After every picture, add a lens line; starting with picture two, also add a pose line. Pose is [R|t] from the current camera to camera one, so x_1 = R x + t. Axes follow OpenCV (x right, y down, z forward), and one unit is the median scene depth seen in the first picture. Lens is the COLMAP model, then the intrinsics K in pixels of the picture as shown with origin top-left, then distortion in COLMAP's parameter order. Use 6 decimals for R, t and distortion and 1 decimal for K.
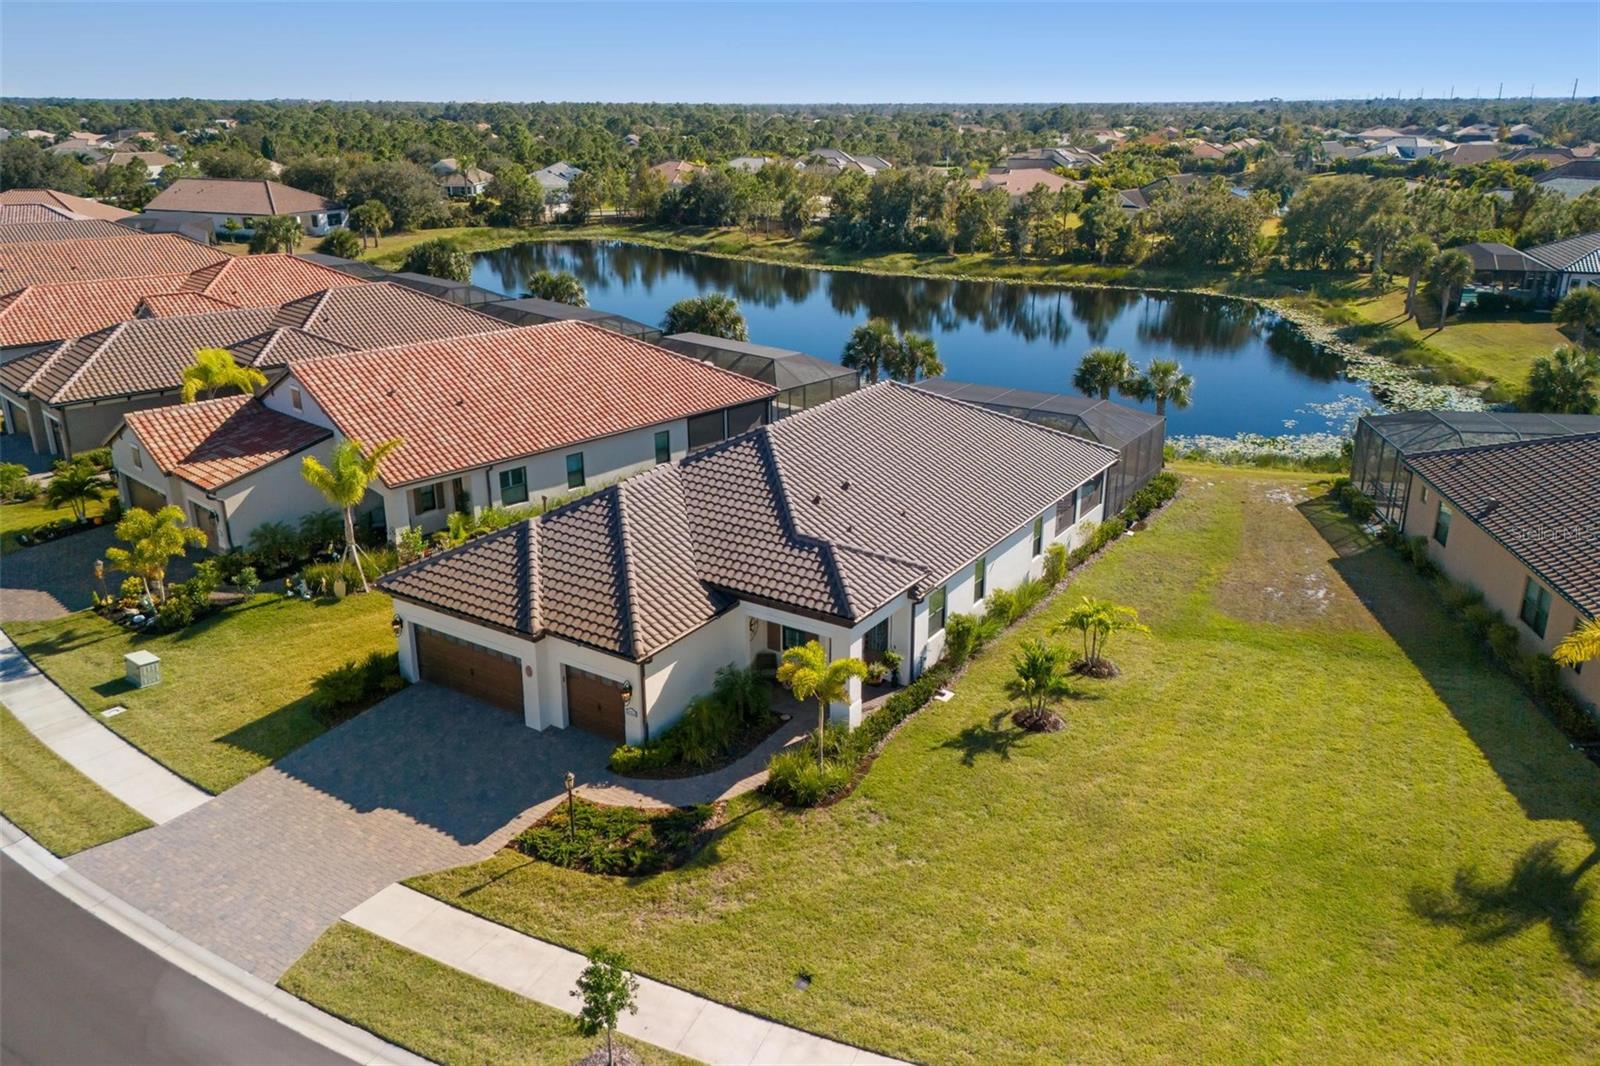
lens RADIAL K [[1171.7, 0, 806.7], [0, 1171.7, 529.9], [0, 0, 1]] dist [0.034816, -0.001577]
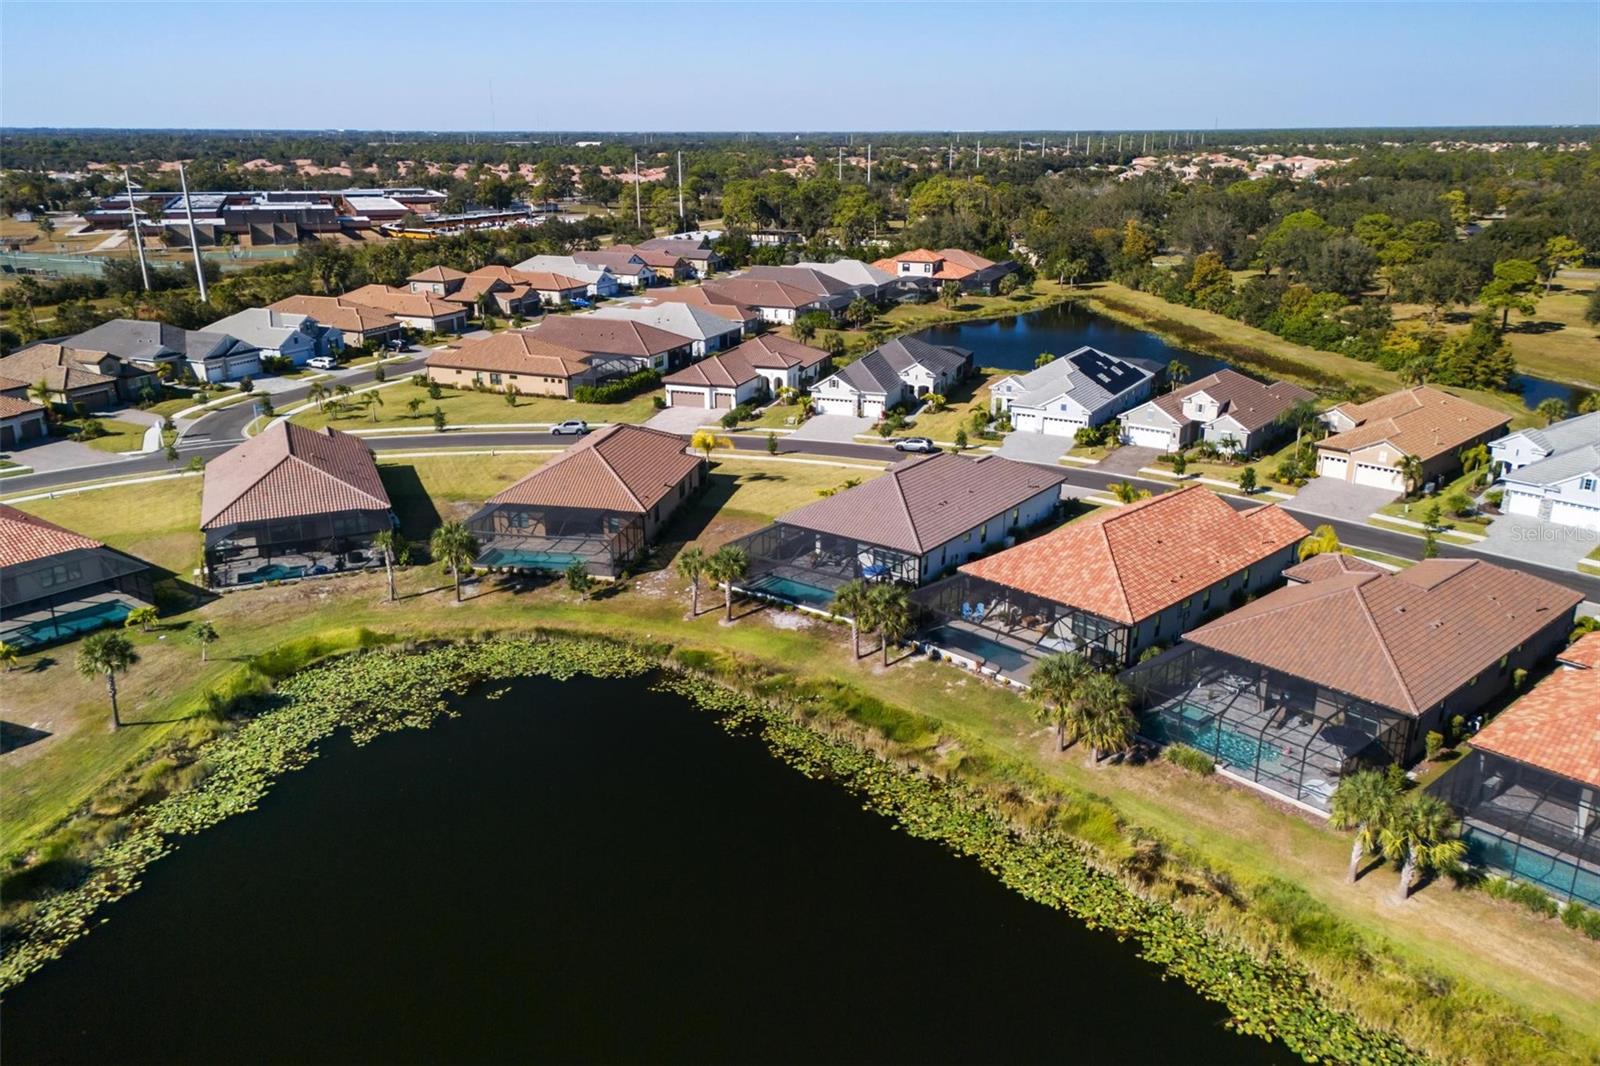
lens RADIAL K [[1207.2, 0, 802.4], [0, 1207.2, 508.1], [0, 0, 1]] dist [0.133378, -0.071130]
pose [[-0.998257, -0.008406, 0.058419, 0.099470], [0.028532, 0.797733, 0.602335, -1.371764], [-0.051666, 0.602952, -0.796103, 2.716404]]
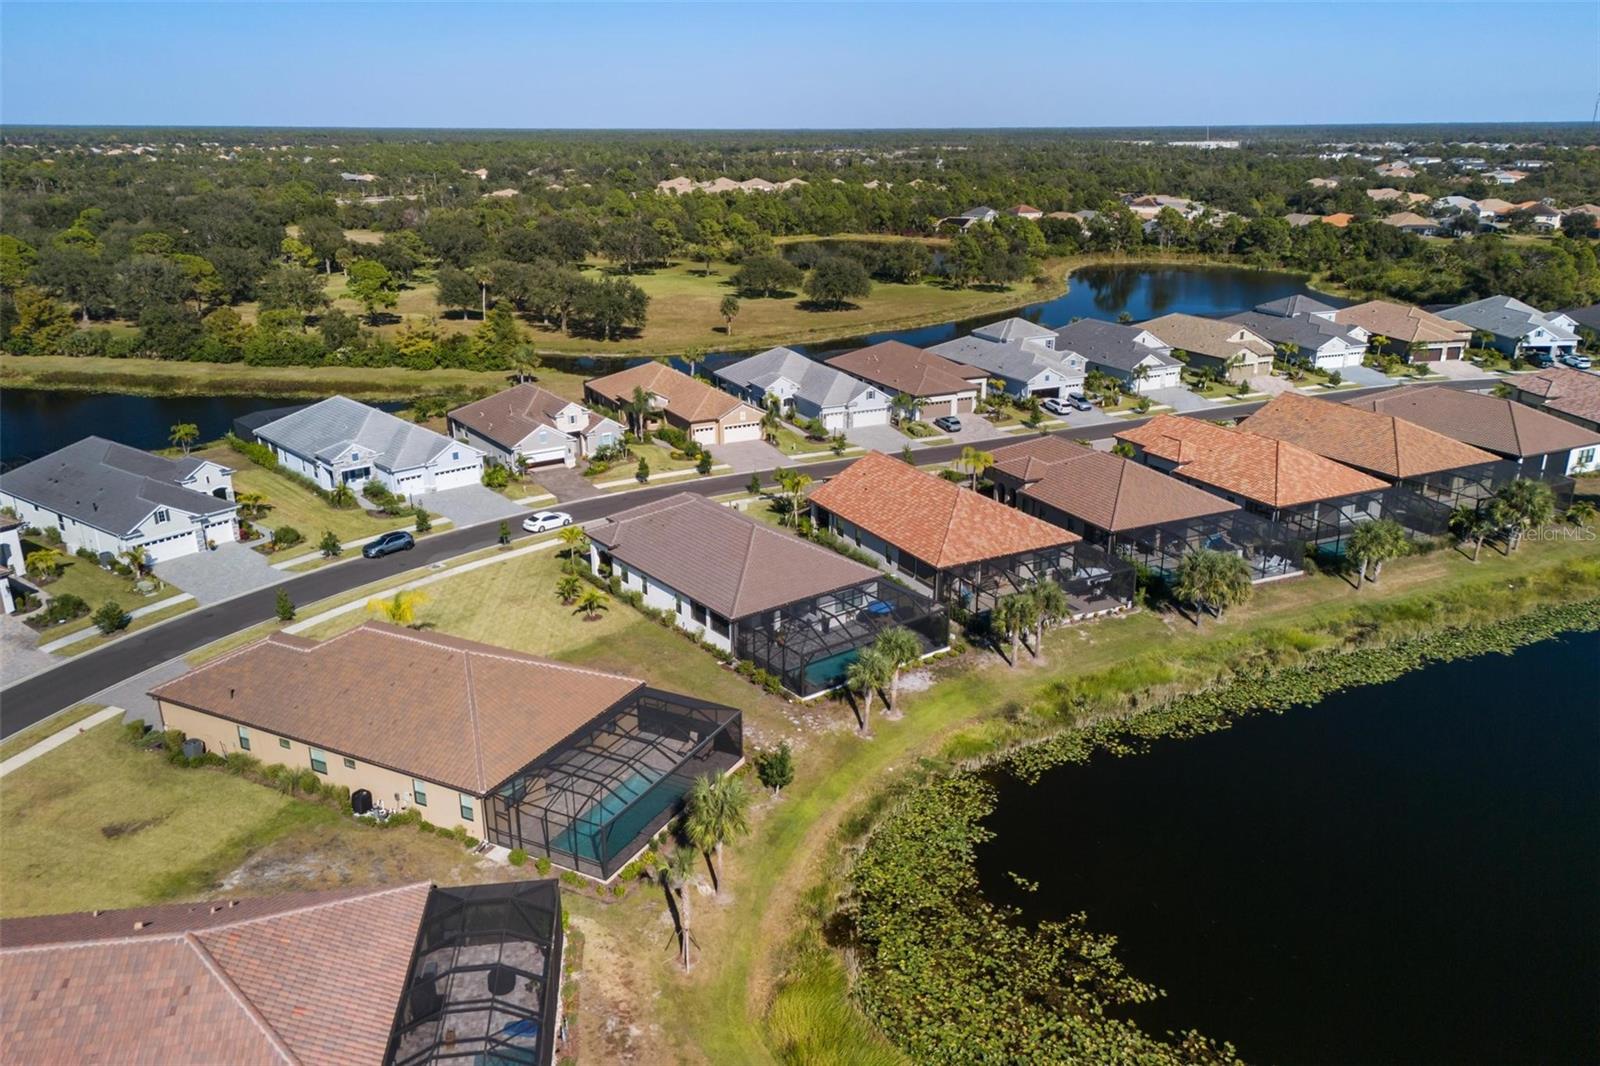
lens RADIAL K [[1178.0, 0, 808.3], [0, 1178.0, 532.5], [0, 0, 1]] dist [0.070903, -0.071037]
pose [[-0.324853, 0.309742, -0.893605, 1.751408], [-0.318838, 0.853672, 0.411808, -0.926750], [0.890400, 0.418692, -0.178561, 1.384849]]
